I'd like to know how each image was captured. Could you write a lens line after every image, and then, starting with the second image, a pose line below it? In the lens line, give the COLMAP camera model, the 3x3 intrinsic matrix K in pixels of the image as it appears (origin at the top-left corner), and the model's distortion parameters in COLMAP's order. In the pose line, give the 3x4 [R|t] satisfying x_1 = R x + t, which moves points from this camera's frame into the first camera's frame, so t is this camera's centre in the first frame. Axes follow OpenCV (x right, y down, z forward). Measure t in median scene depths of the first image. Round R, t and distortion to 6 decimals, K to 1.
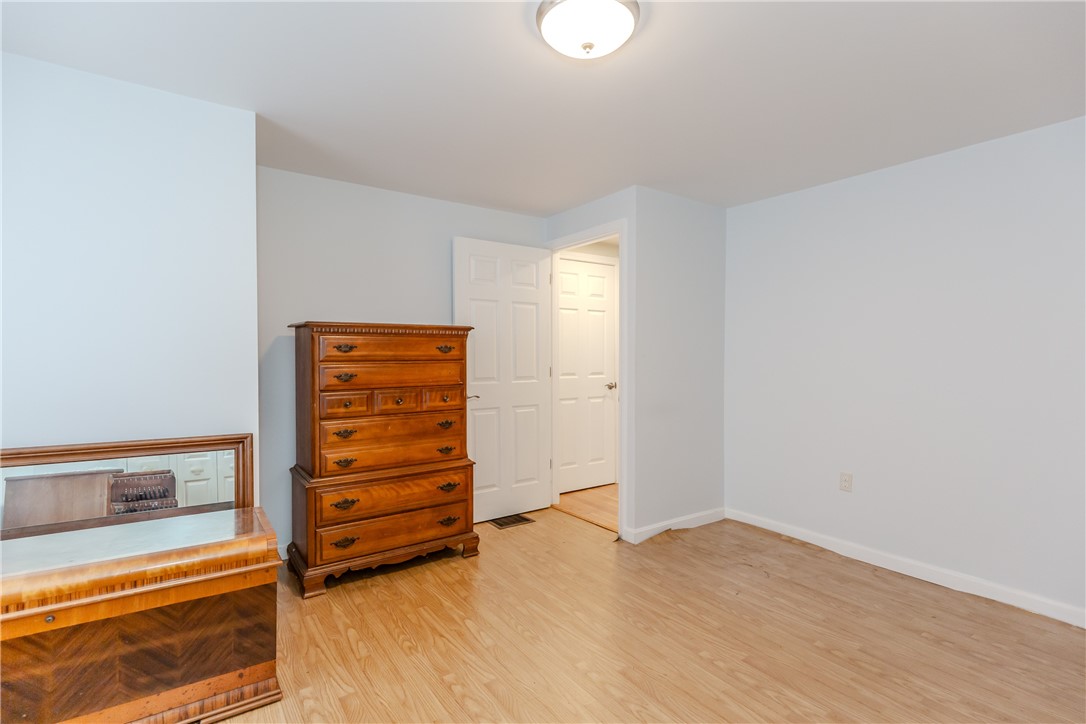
lens RADIAL K [[500.4, 0, 548.0], [0, 500.4, 362.3], [0, 0, 1]] dist [0.001553, 0.000000]
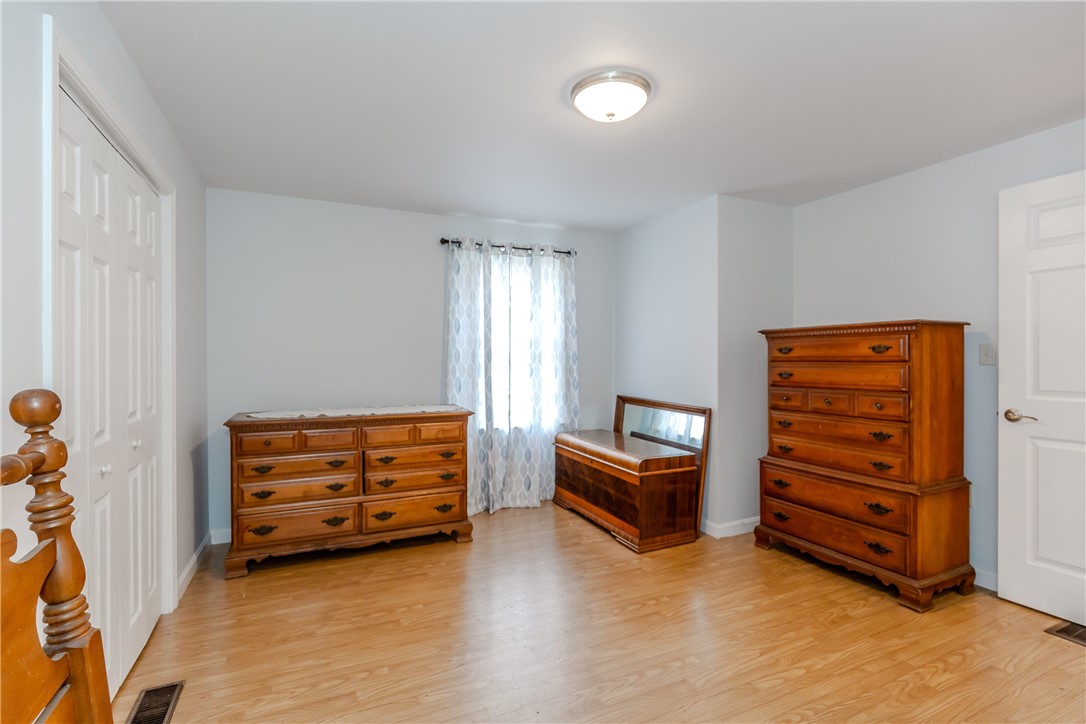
lens RADIAL K [[500.4, 0, 548.0], [0, 500.4, 362.3], [0, 0, 1]] dist [0.001553, 0.000000]
pose [[-0.153731, 0.007273, -0.988086, 0.799535], [-0.010750, 0.999901, 0.009032, -0.004594], [0.988054, 0.012010, -0.153637, 0.613041]]
